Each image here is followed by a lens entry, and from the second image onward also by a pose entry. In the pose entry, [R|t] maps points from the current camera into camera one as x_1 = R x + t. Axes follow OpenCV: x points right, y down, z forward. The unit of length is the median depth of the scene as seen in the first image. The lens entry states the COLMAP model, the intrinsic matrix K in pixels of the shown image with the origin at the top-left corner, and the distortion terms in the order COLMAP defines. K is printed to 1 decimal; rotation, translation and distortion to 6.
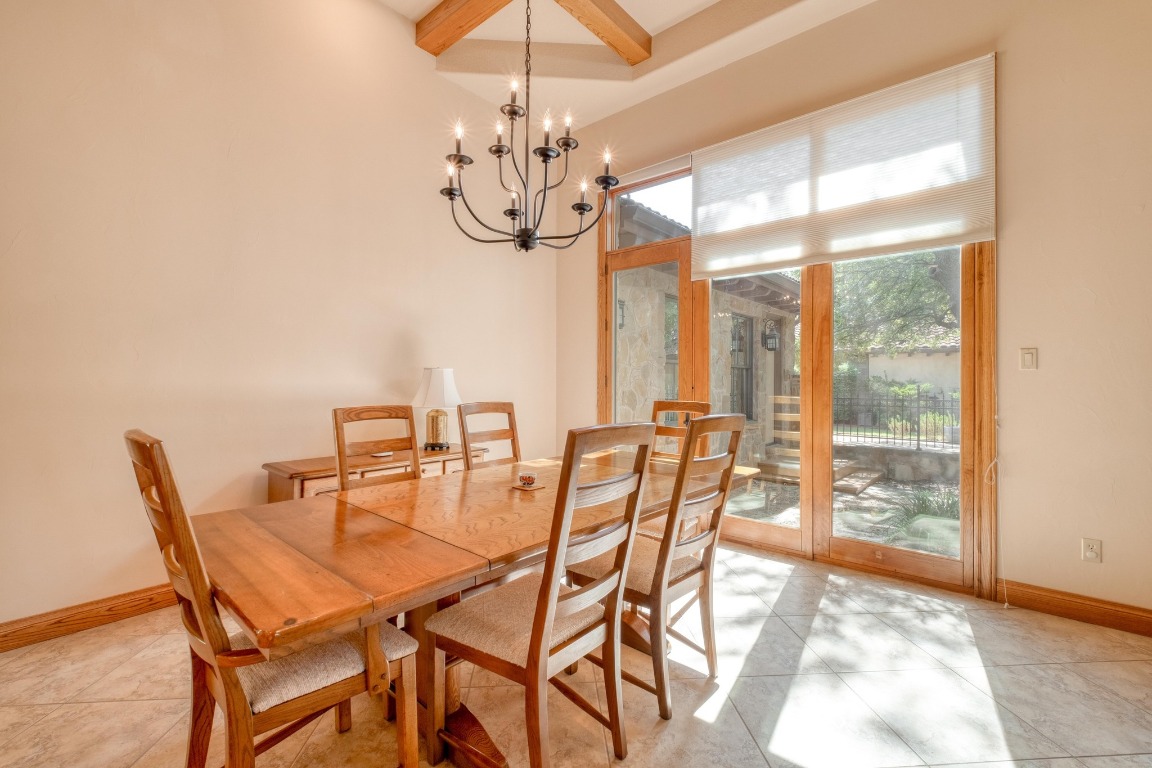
lens RADIAL K [[493.3, 0, 577.1], [0, 493.3, 380.8], [0, 0, 1]] dist [0.003086, -0.003048]
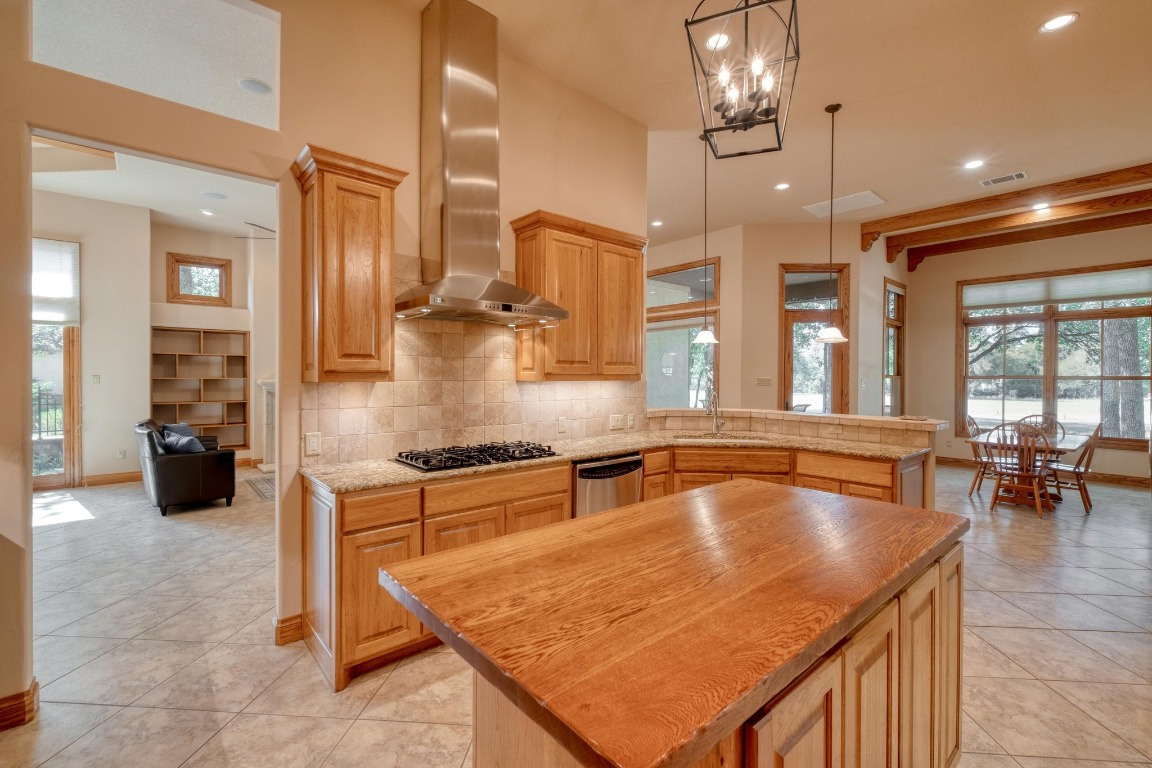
lens RADIAL K [[493.4, 0, 580.2], [0, 493.4, 379.0], [0, 0, 1]] dist [-0.001489, -0.001089]
pose [[0.132594, -0.006956, 0.991146, -1.073175], [0.000234, 0.999976, 0.006986, -0.059896], [-0.991170, -0.000694, 0.132593, -1.554240]]
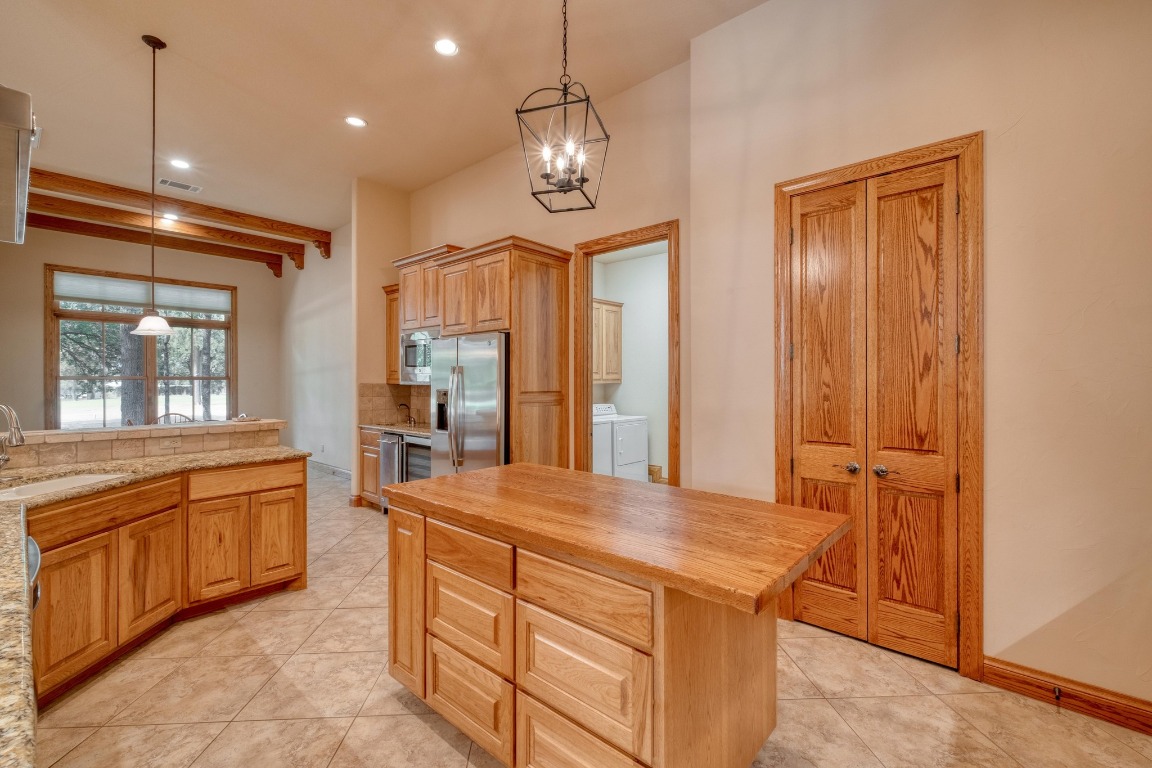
lens RADIAL K [[493.3, 0, 577.1], [0, 493.3, 380.8], [0, 0, 1]] dist [0.003086, -0.003048]
pose [[-0.999963, -0.003792, 0.007697, -0.532181], [-0.003738, 0.999969, 0.006981, -0.062292], [-0.007723, 0.006952, -0.999946, -0.937673]]
